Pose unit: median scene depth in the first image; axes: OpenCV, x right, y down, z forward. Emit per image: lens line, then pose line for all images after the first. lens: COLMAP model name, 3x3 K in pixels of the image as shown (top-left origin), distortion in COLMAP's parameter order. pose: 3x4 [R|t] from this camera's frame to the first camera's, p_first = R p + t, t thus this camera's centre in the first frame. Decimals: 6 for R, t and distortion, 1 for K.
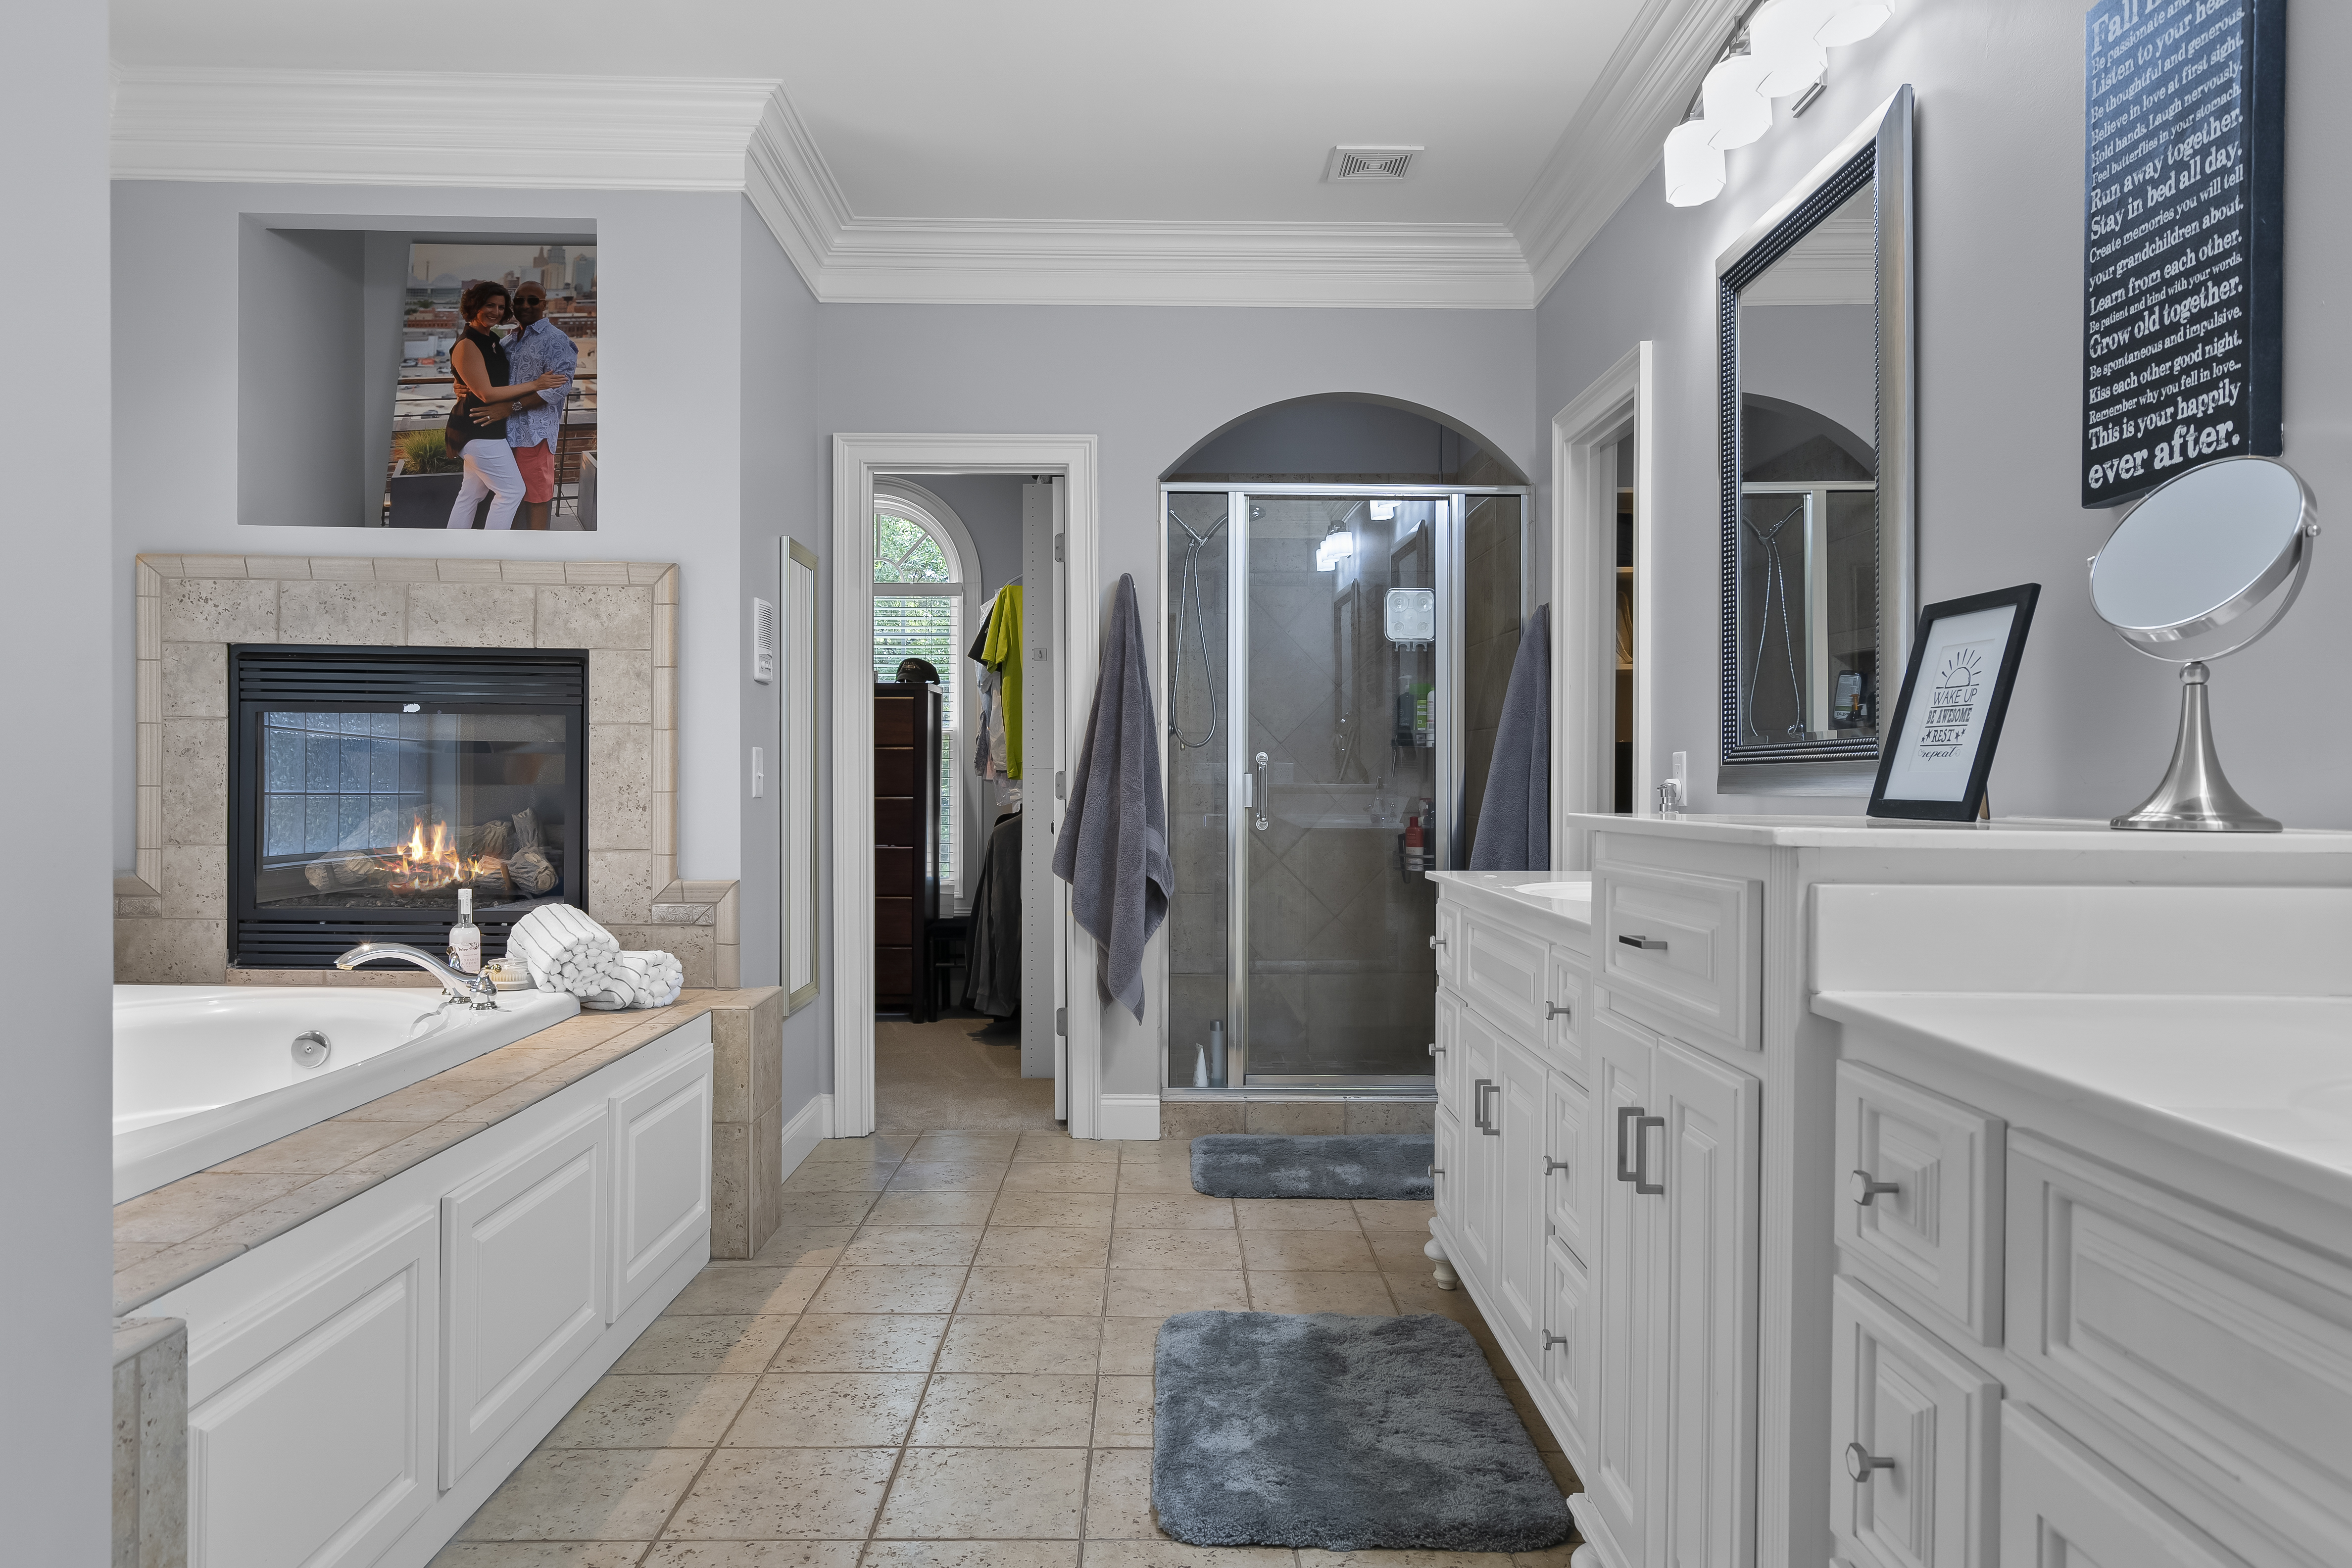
lens RADIAL K [[1537.5, 0, 1182.8], [0, 1537.5, 783.4], [0, 0, 1]] dist [0.006913, 0.000285]
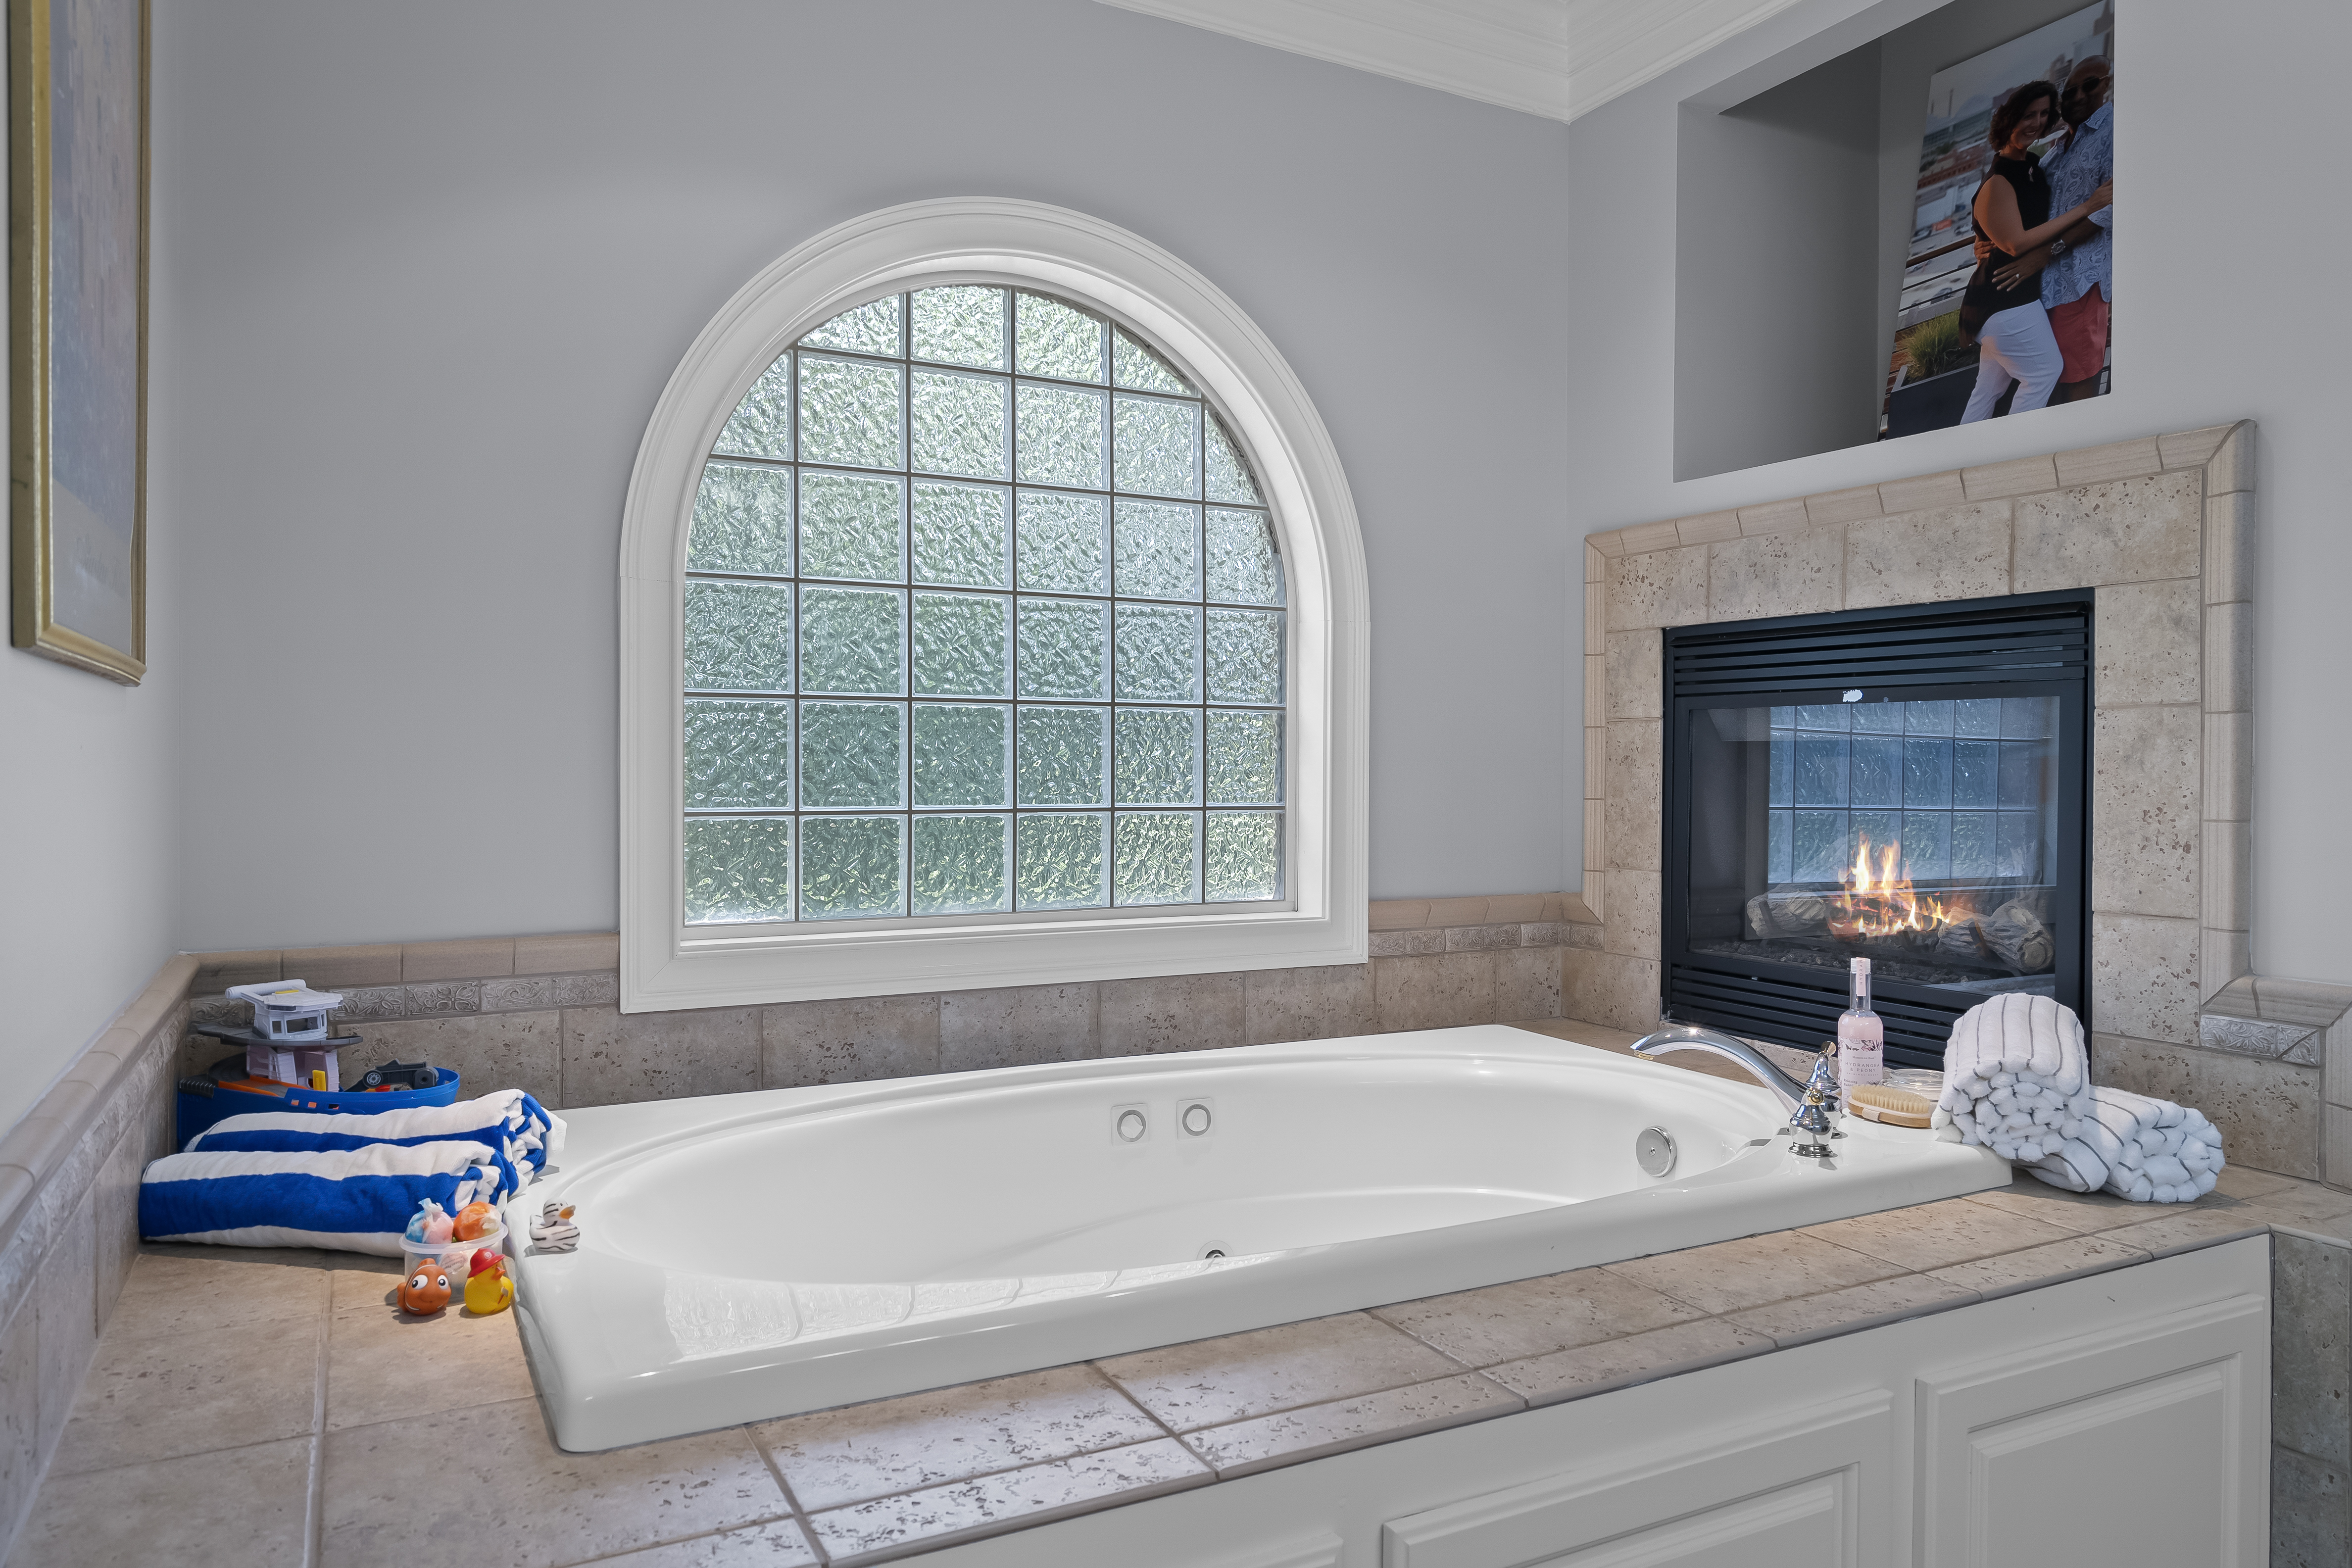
lens RADIAL K [[1537.5, 0, 1175.4], [0, 1537.5, 781.7], [0, 0, 1]] dist [0.006913, 0.000285]
pose [[0.452781, 0.003011, -0.891617, -0.000121], [-0.008038, 0.999967, -0.000704, -0.005613], [0.891585, 0.007485, 0.452791, 0.392832]]
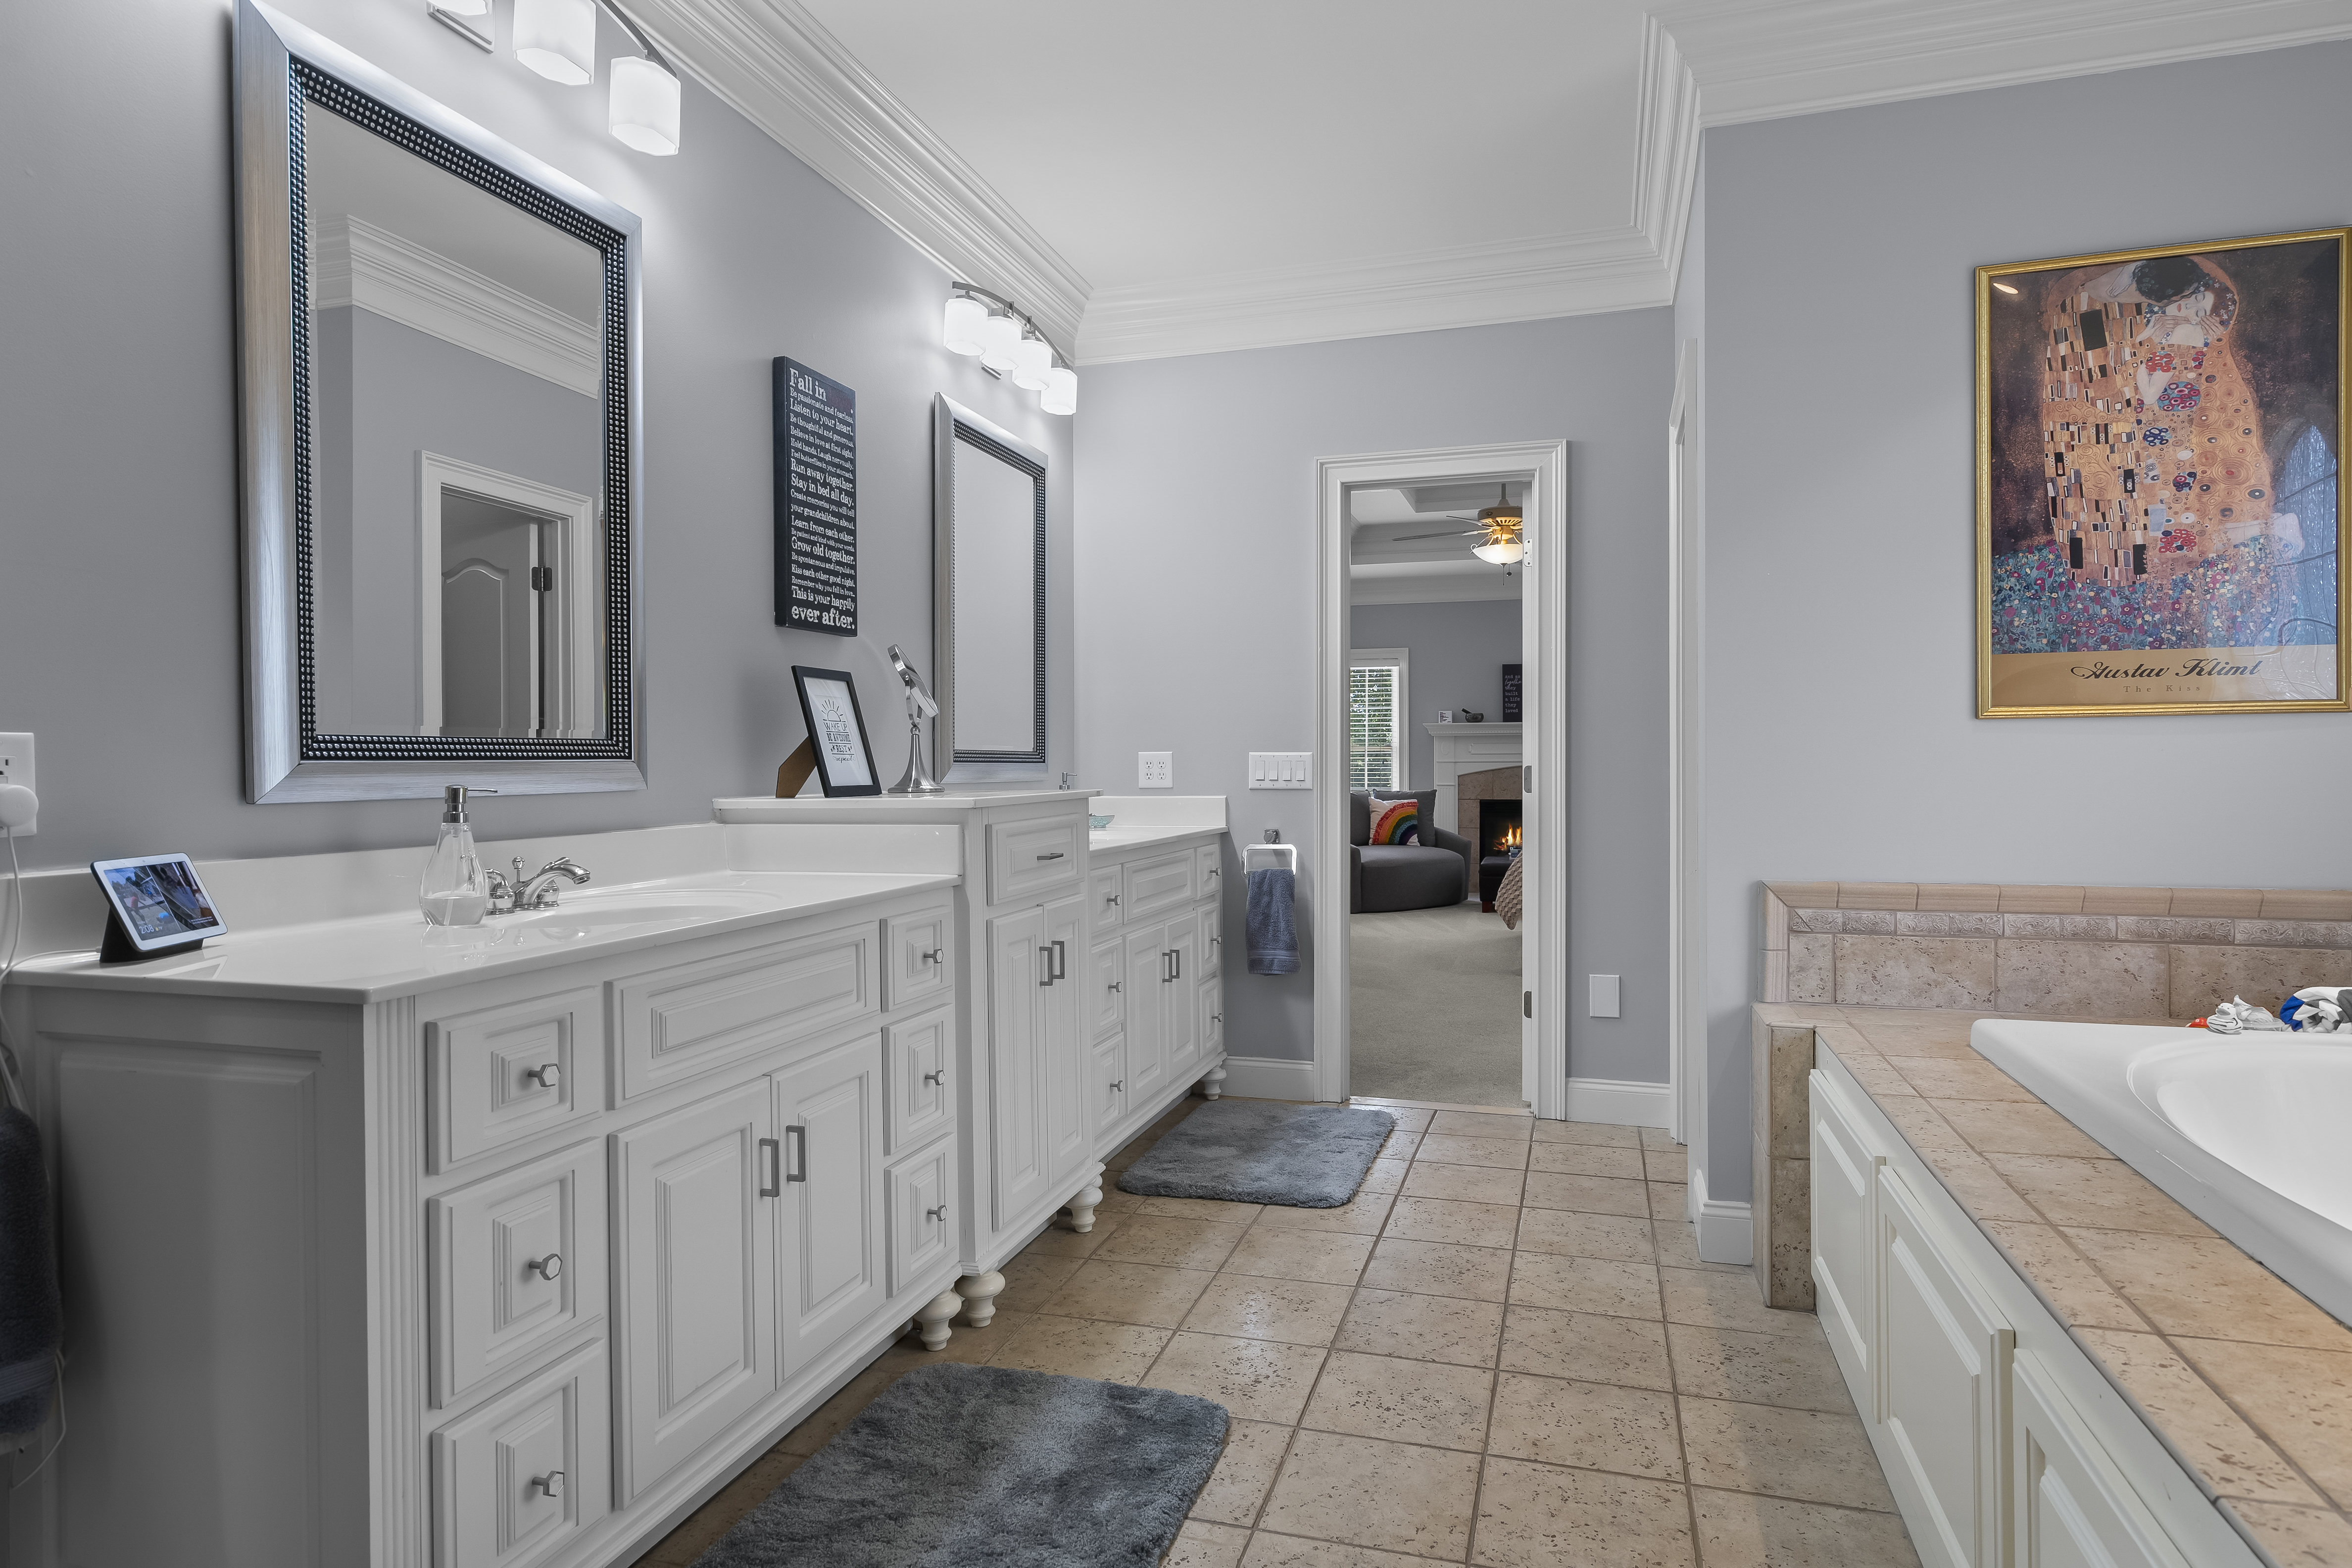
lens RADIAL K [[1343.1, 0, 1180.0], [0, 1343.1, 783.1], [0, 0, 1]] dist [-0.002165, -0.000680]
pose [[-0.951759, -0.000098, 0.306847, -0.173668], [0.005228, 0.999850, 0.016534, -0.007496], [-0.306802, 0.017341, -0.951615, 1.178687]]
